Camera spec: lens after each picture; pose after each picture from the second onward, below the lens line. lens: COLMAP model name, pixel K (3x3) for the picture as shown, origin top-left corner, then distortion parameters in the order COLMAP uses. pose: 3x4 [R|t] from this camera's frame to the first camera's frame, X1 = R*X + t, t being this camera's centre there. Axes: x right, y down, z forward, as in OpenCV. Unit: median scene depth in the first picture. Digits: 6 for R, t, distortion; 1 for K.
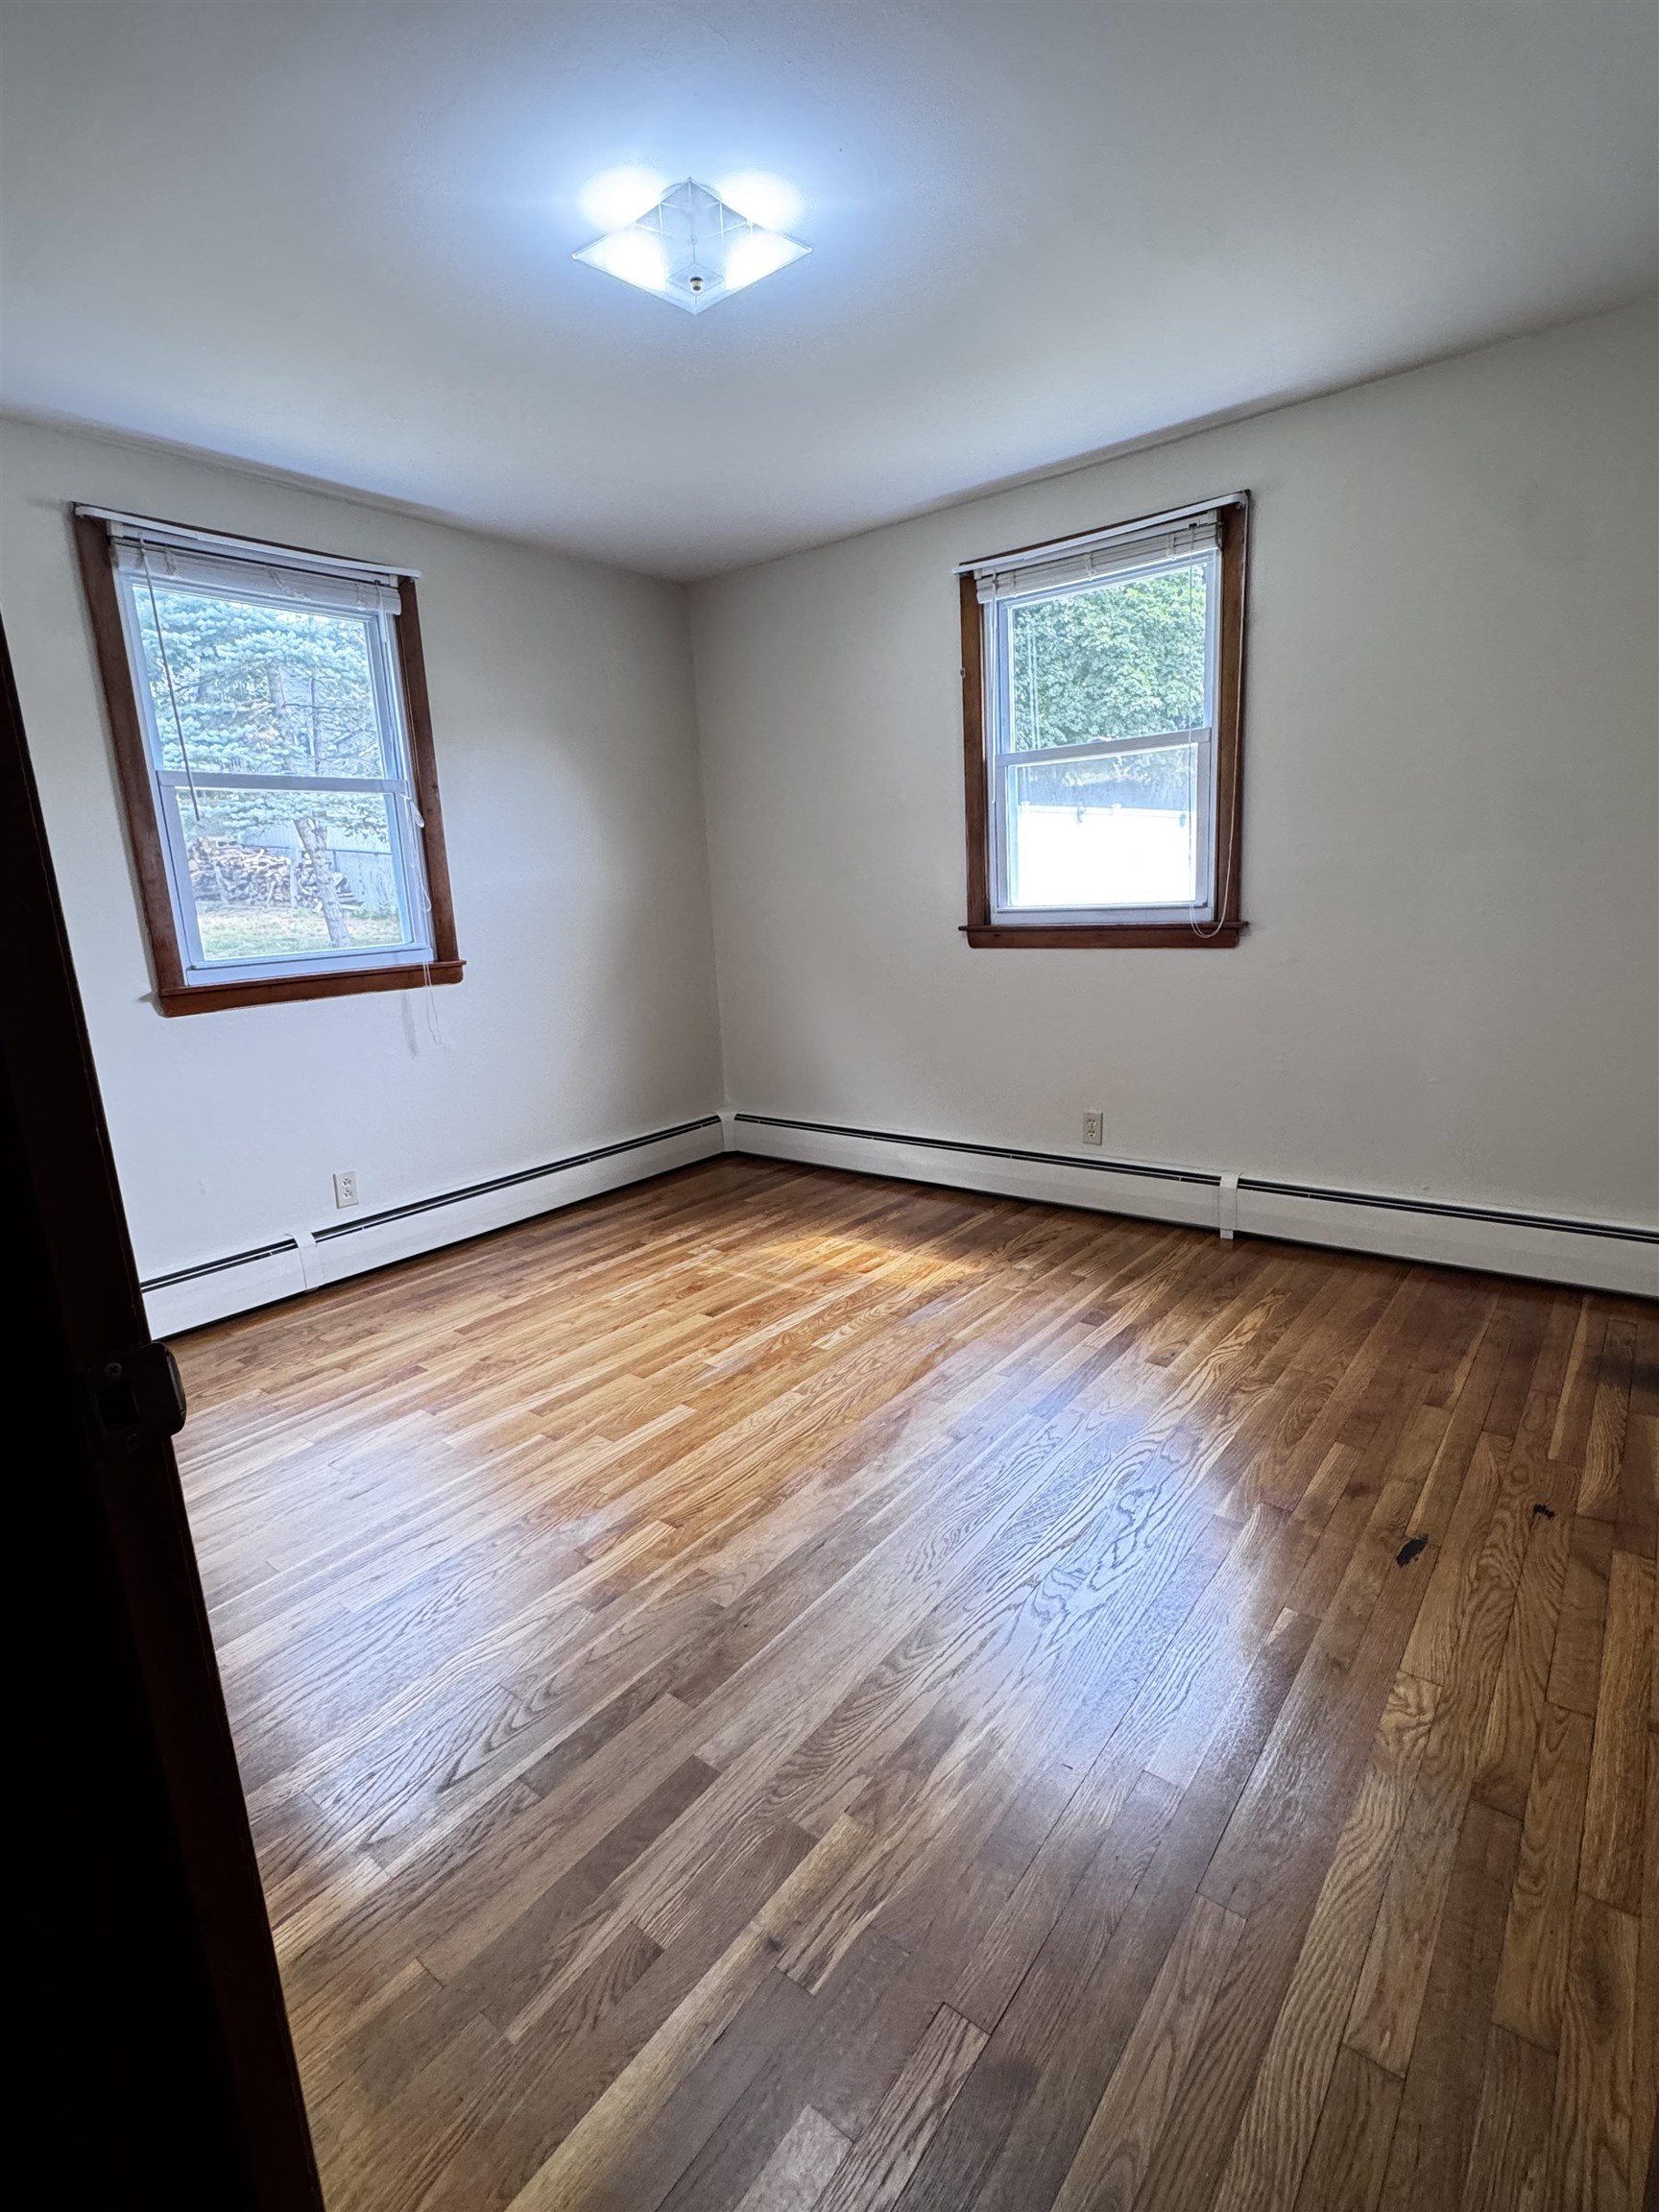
lens RADIAL K [[1015.0, 0, 822.5], [0, 1015.0, 1104.1], [0, 0, 1]] dist [-0.007824, 0.001005]
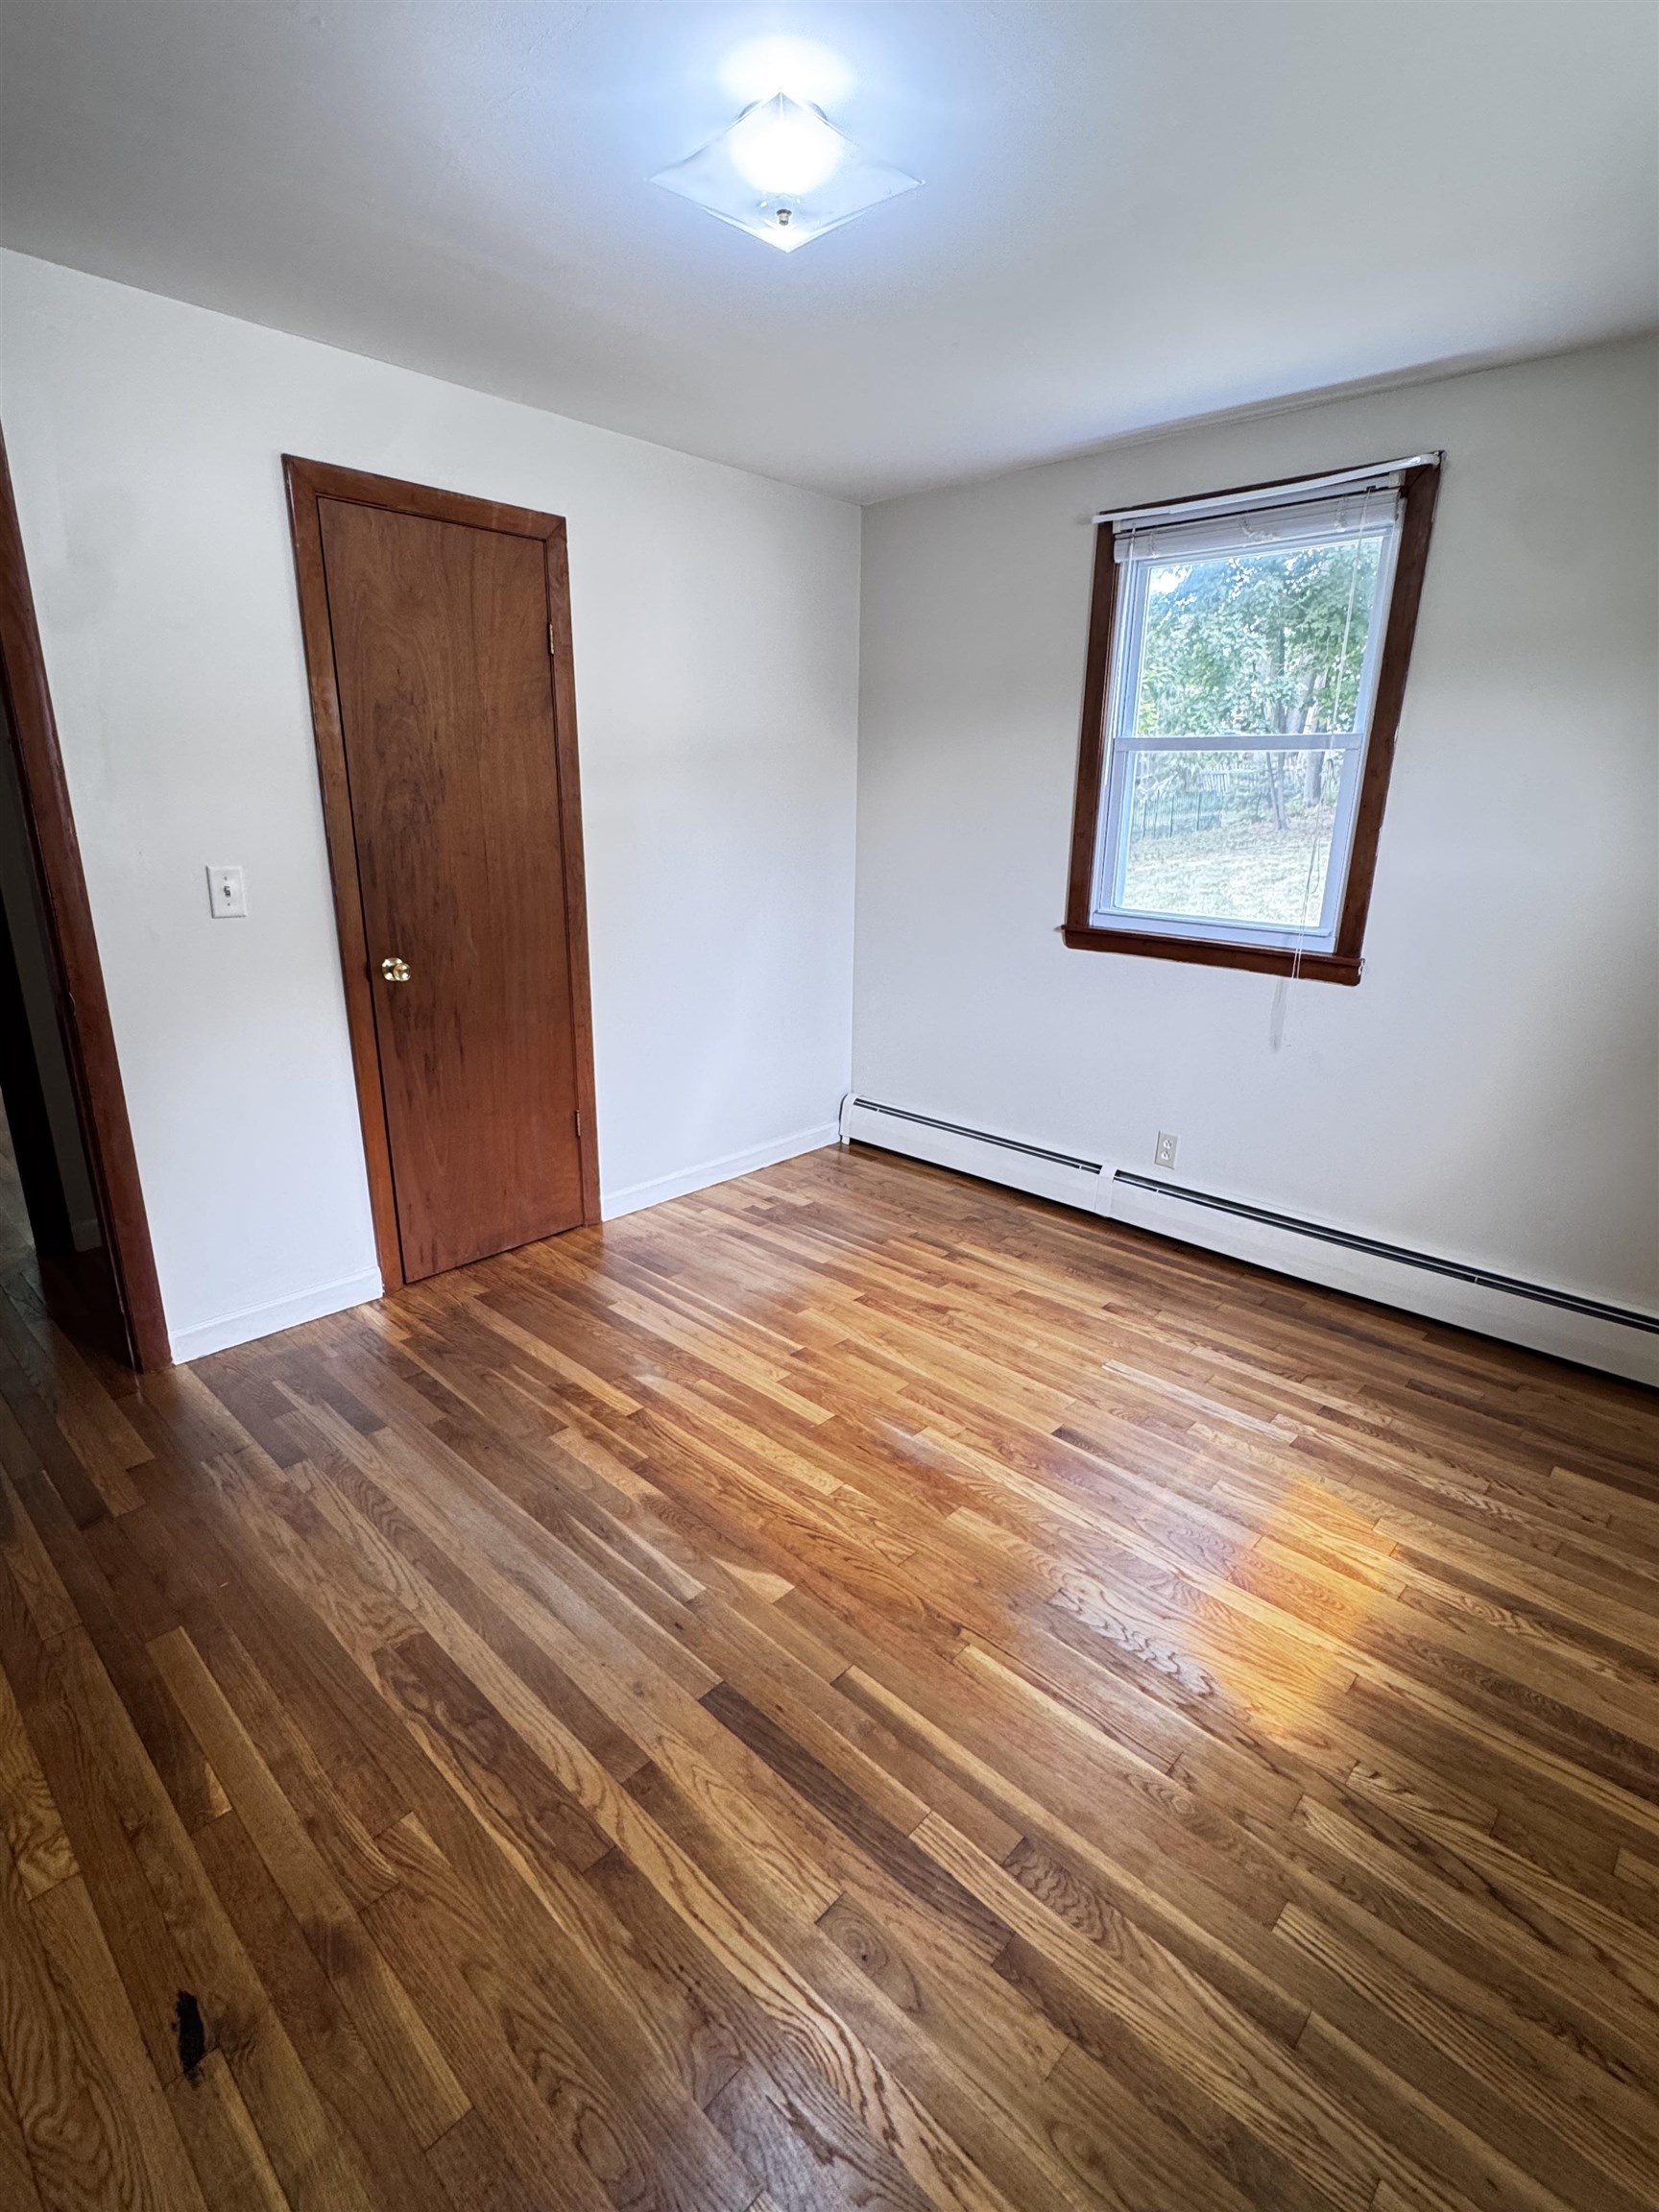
lens RADIAL K [[1015.0, 0, 818.3], [0, 1015.0, 1109.0], [0, 0, 1]] dist [-0.007824, 0.001005]
pose [[-0.055604, 0.346121, -0.936541, 0.553272], [-0.233630, 0.907442, 0.349238, -0.257700], [0.970734, 0.238223, 0.030407, 0.702927]]
